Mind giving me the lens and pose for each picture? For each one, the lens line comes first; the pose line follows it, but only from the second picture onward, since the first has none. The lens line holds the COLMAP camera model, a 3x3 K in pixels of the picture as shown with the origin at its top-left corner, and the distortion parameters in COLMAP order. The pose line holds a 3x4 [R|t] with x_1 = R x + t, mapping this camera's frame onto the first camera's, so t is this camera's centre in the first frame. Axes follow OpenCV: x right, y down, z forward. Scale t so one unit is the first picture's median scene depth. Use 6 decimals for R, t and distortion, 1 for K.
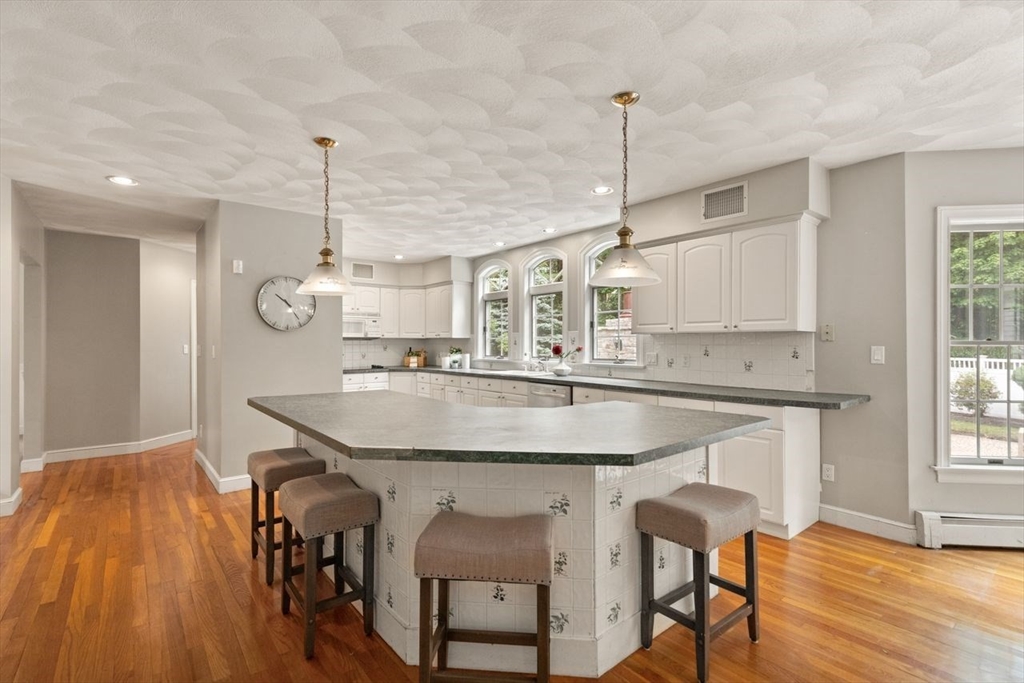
lens RADIAL K [[471.2, 0, 510.4], [0, 471.2, 343.6], [0, 0, 1]] dist [0.005133, -0.000064]
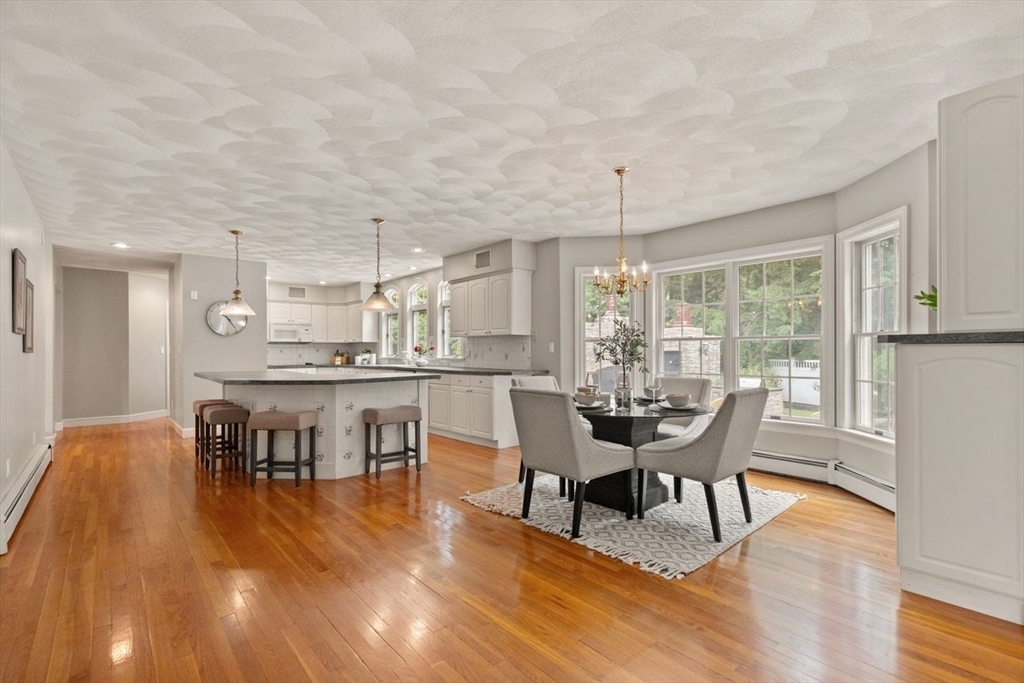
lens RADIAL K [[471.2, 0, 512.3], [0, 471.2, 350.4], [0, 0, 1]] dist [0.005133, -0.000064]
pose [[0.999549, -0.002994, 0.029896, 0.477960], [0.003112, 0.999988, -0.003881, 0.033975], [-0.029884, 0.003973, 0.999545, -0.664937]]
